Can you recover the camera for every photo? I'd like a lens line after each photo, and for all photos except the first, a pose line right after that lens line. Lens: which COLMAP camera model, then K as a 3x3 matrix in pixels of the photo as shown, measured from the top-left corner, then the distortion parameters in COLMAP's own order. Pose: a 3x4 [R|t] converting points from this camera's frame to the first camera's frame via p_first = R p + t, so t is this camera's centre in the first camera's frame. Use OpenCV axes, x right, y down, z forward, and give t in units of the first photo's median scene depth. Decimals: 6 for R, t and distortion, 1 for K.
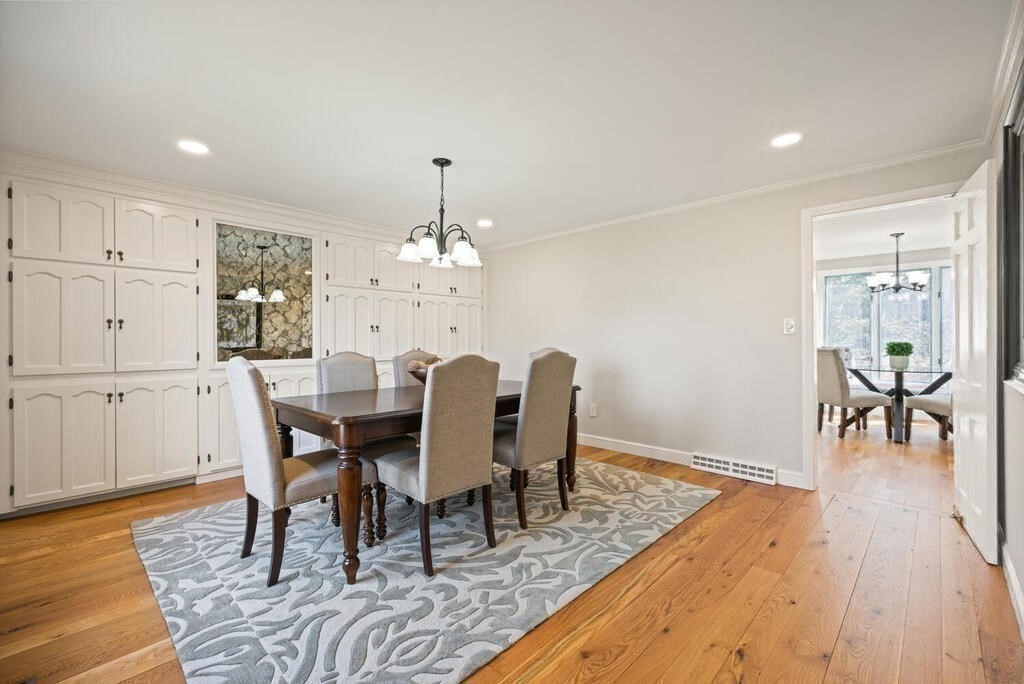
lens RADIAL K [[424.9, 0, 513.3], [0, 424.9, 345.5], [0, 0, 1]] dist [0.002576, 0.000085]
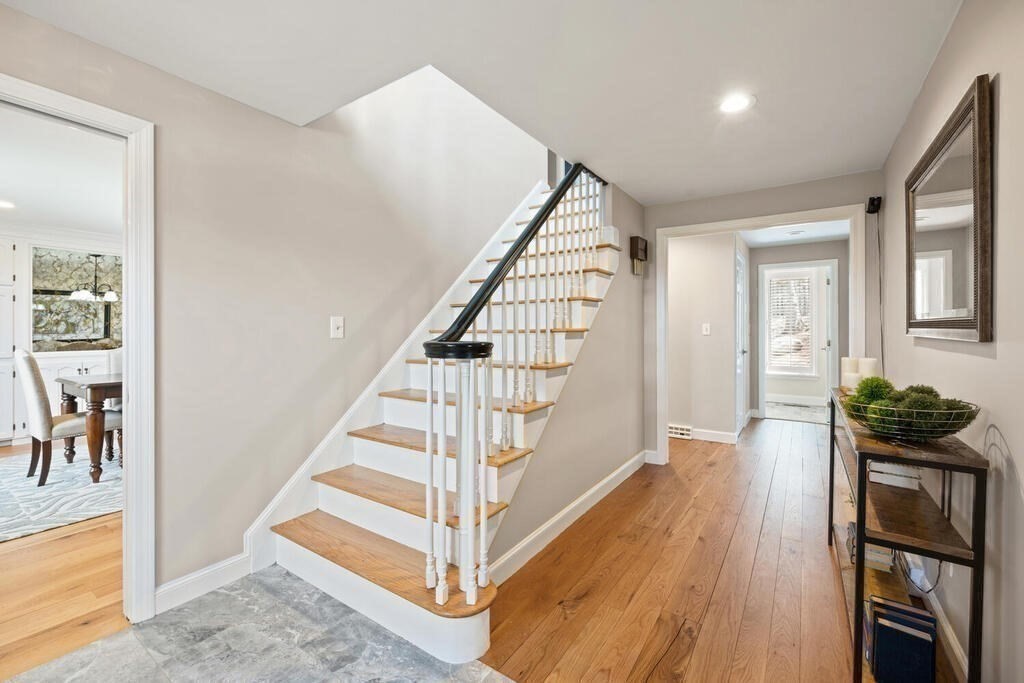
lens RADIAL K [[424.9, 0, 513.6], [0, 424.9, 333.1], [0, 0, 1]] dist [0.002576, 0.000085]
pose [[0.987486, 0.003407, 0.157672, 0.980085], [-0.002859, 0.999989, -0.003702, -0.035743], [-0.157682, 0.003205, 0.987485, -0.929814]]
